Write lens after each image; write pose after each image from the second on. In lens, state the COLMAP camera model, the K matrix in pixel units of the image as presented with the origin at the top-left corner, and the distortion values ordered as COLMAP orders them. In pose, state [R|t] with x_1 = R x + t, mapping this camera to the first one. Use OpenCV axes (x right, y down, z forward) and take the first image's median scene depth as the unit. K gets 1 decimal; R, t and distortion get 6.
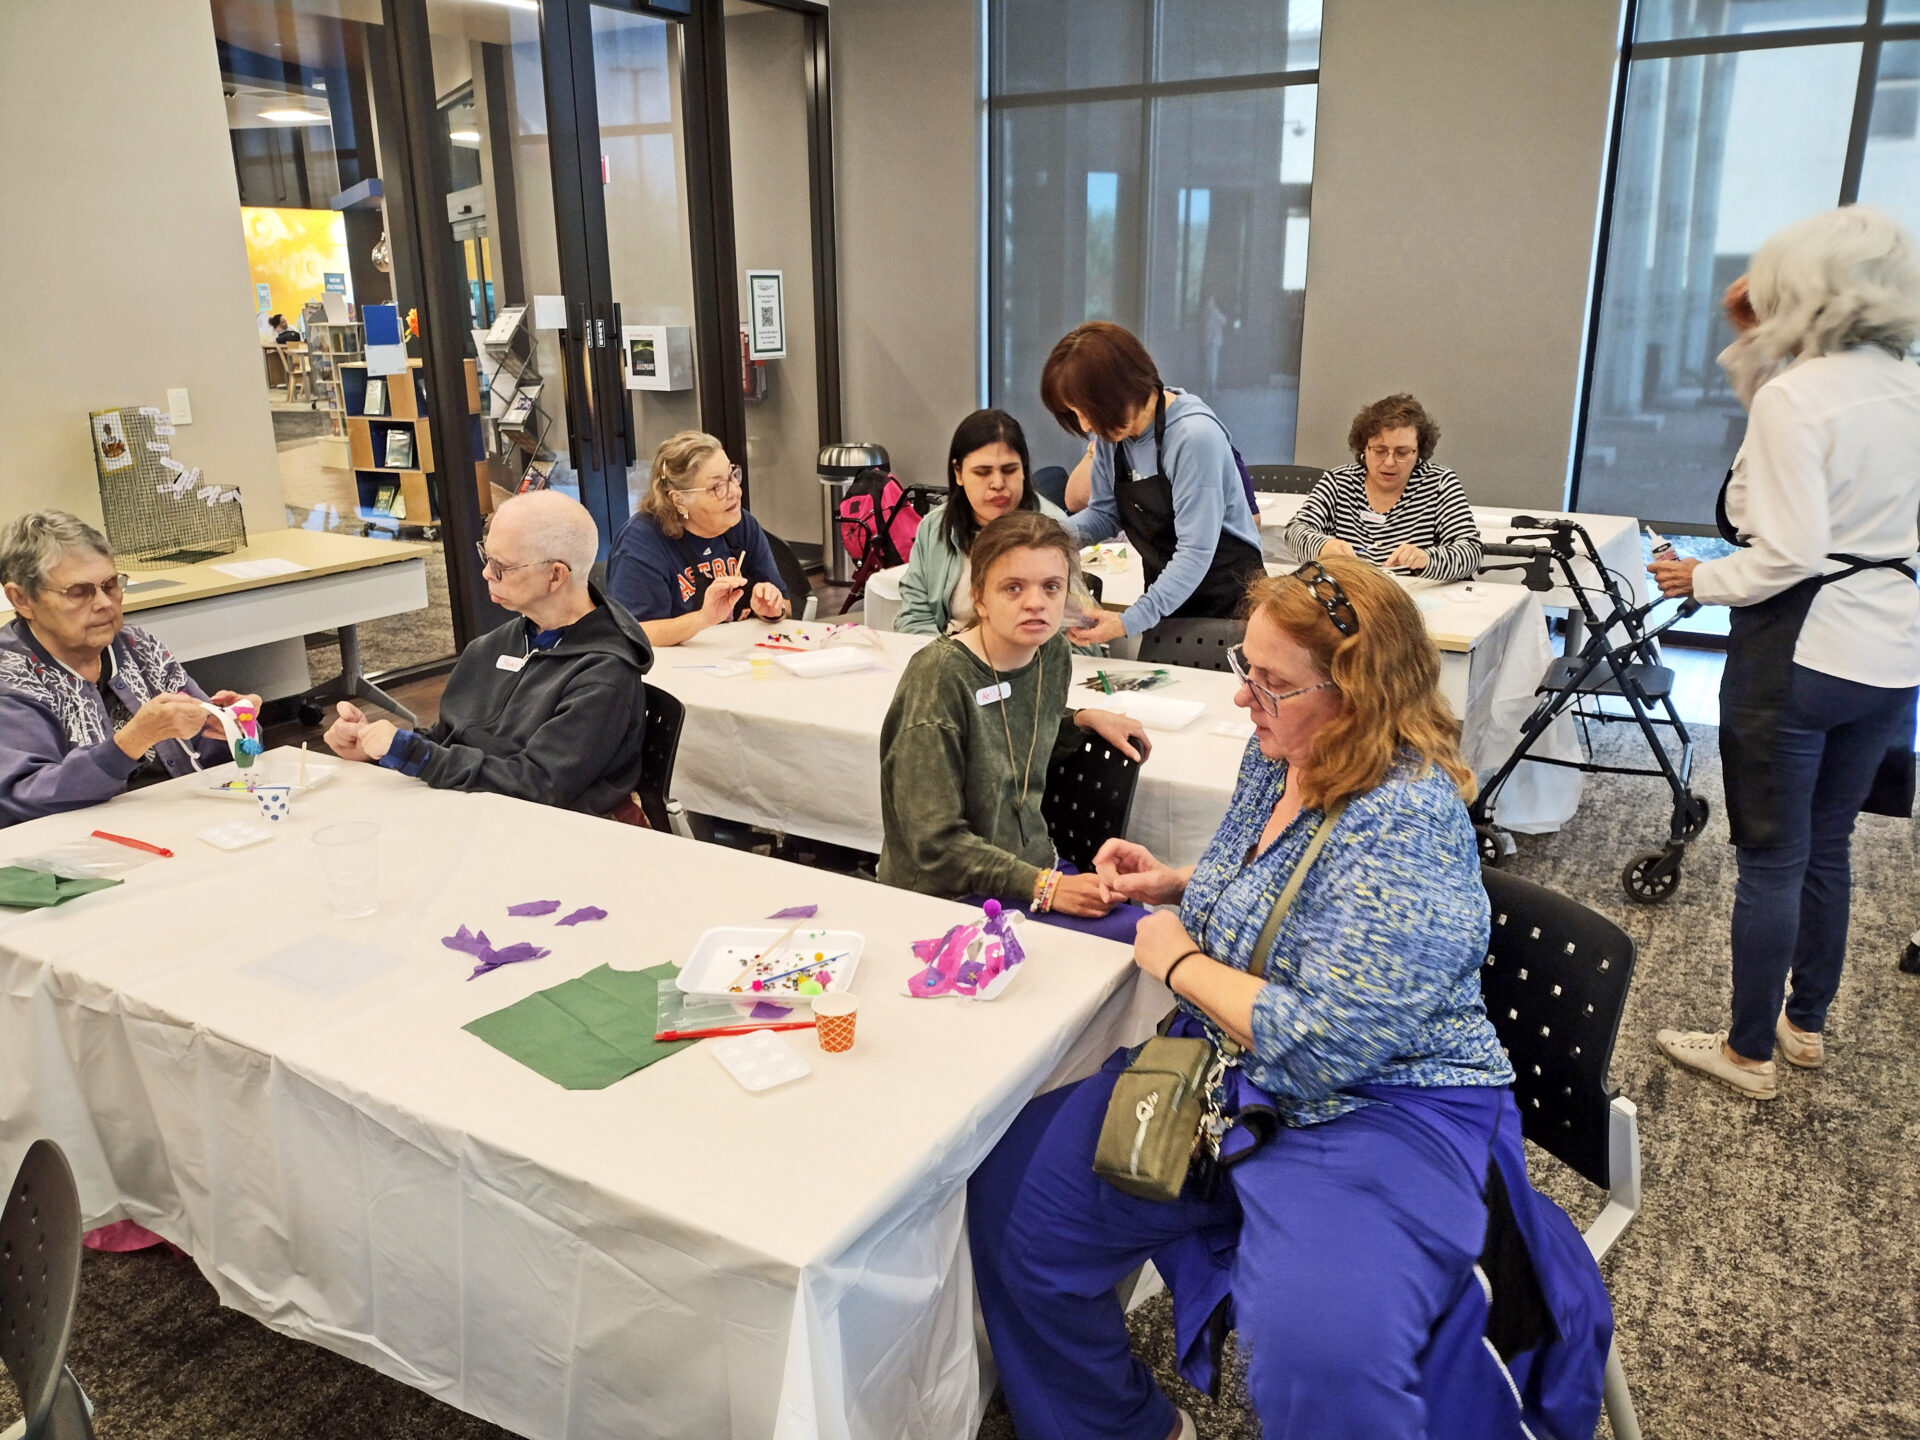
lens RADIAL K [[1436.9, 0, 955.1], [0, 1436.9, 725.8], [0, 0, 1]] dist [0.036820, -0.032872]
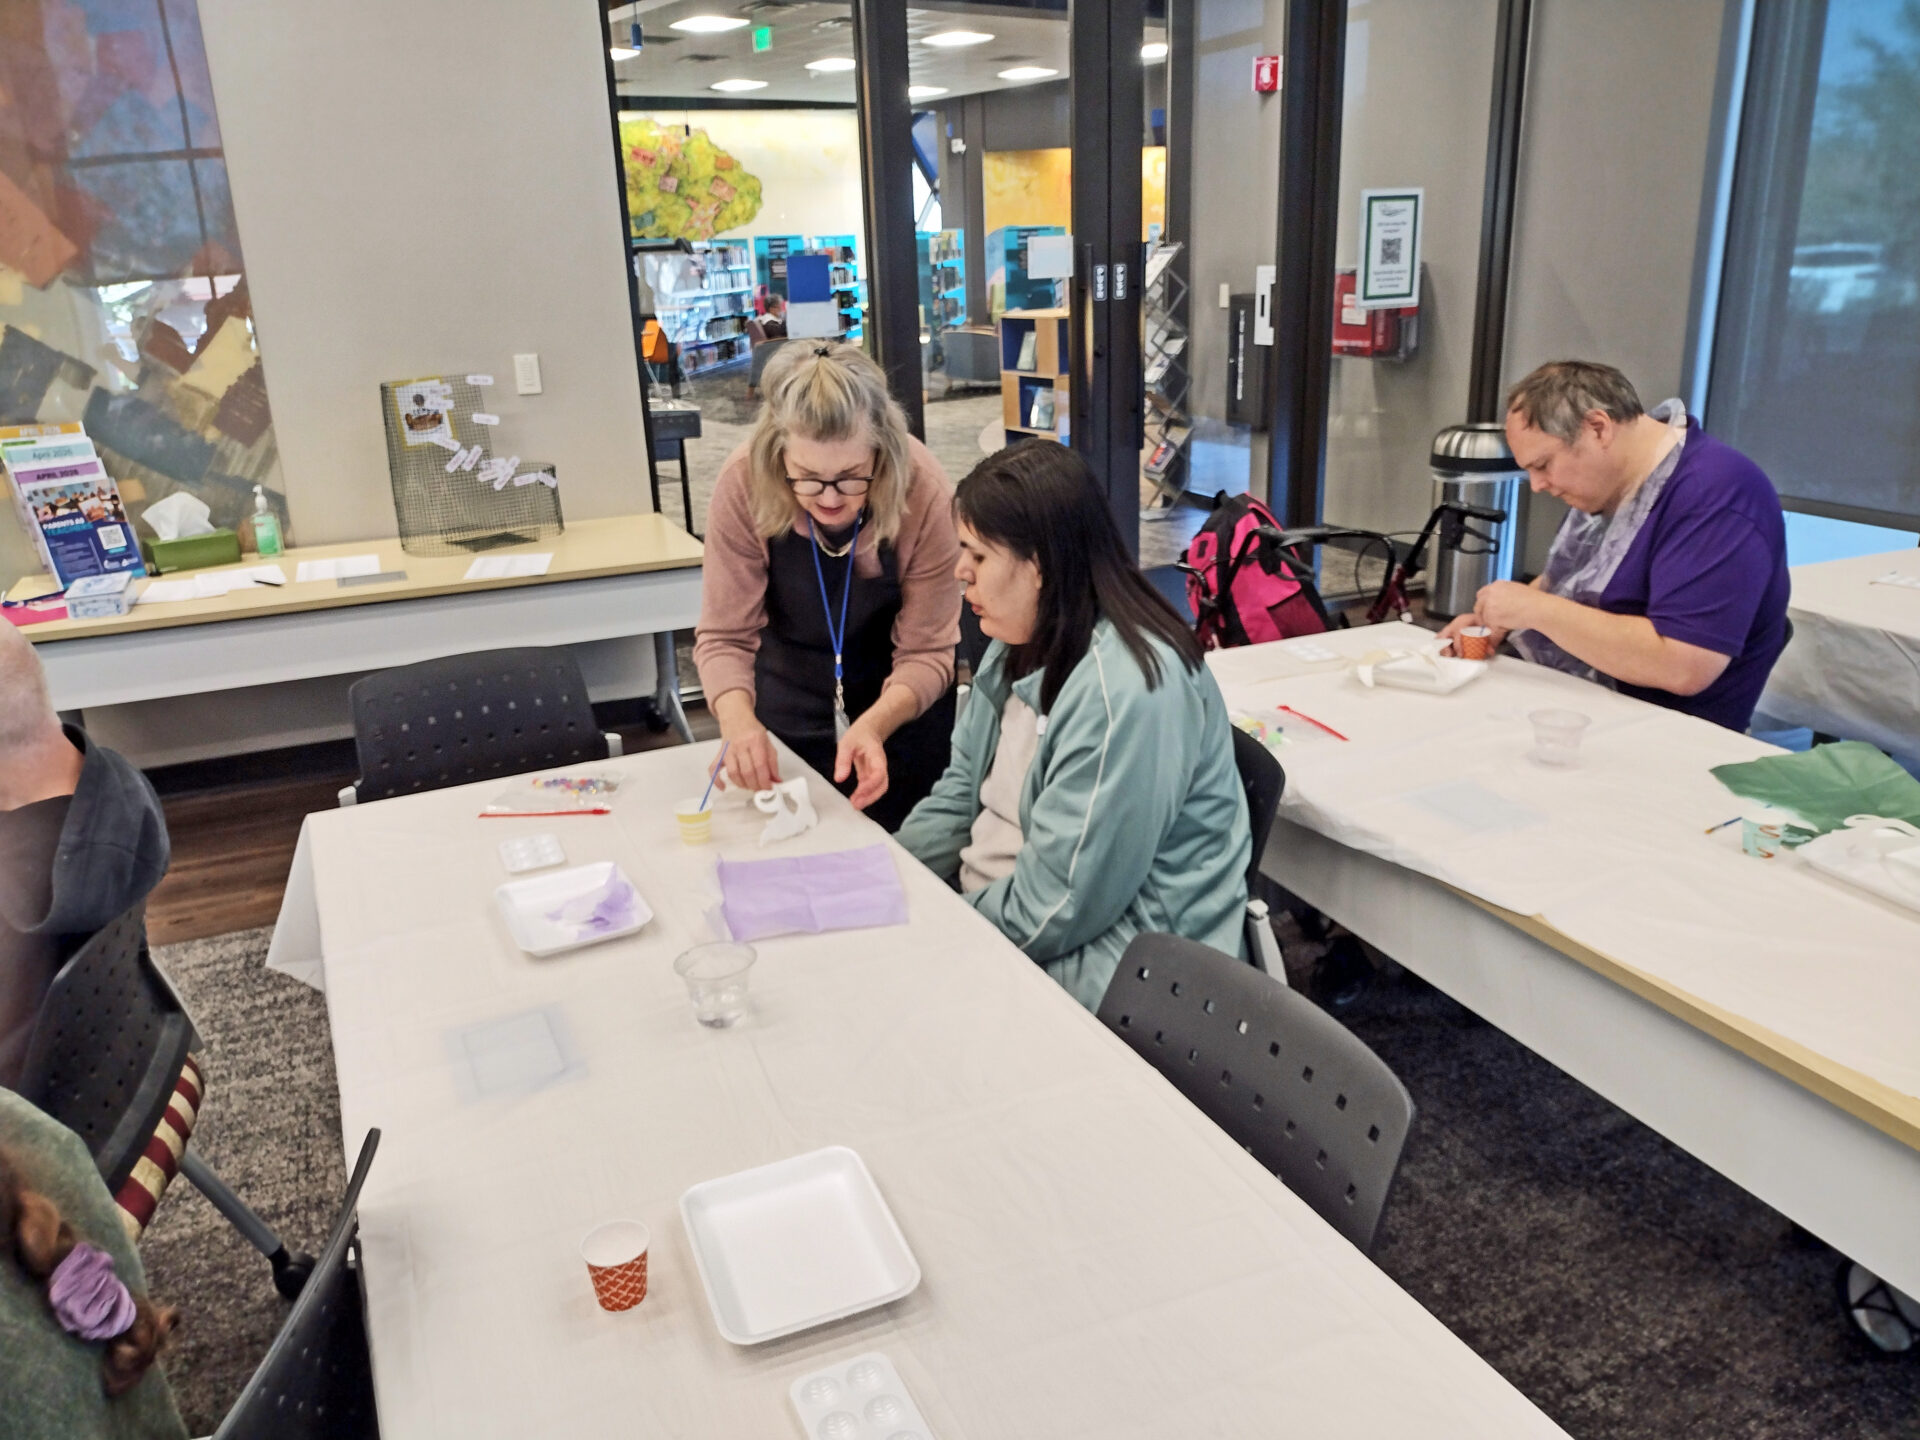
lens RADIAL K [[1436.9, 0, 951.4], [0, 1436.9, 723.4], [0, 0, 1]] dist [0.036820, -0.032872]
pose [[0.814105, 0.158011, -0.558807, 0.142806], [-0.136431, 0.987379, 0.080435, -0.071263], [0.564463, 0.010756, 0.825388, 0.254661]]
